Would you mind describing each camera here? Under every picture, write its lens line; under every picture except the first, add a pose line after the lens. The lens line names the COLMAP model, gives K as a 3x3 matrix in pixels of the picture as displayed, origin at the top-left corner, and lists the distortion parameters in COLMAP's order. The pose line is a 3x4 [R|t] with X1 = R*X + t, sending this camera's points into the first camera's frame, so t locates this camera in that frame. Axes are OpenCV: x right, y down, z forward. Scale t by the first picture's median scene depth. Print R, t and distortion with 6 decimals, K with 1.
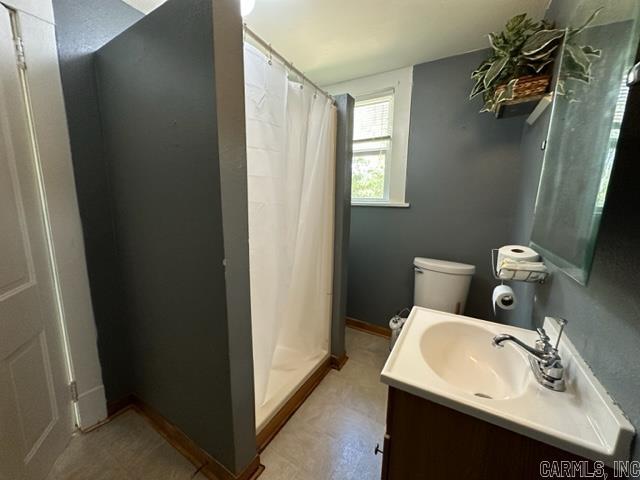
lens RADIAL K [[254.5, 0, 320.0], [0, 254.5, 240.0], [0, 0, 1]] dist [-0.001394, -0.000036]
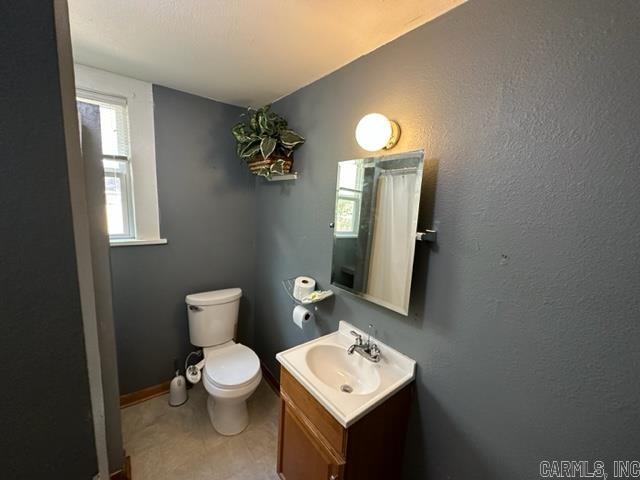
lens RADIAL K [[254.5, 0, 320.0], [0, 254.5, 240.0], [0, 0, 1]] dist [-0.001394, -0.000036]
pose [[0.362744, -0.146760, 0.920260, -0.297902], [0.109482, 0.987394, 0.114311, -0.199236], [-0.925435, 0.059287, 0.374239, 0.185760]]
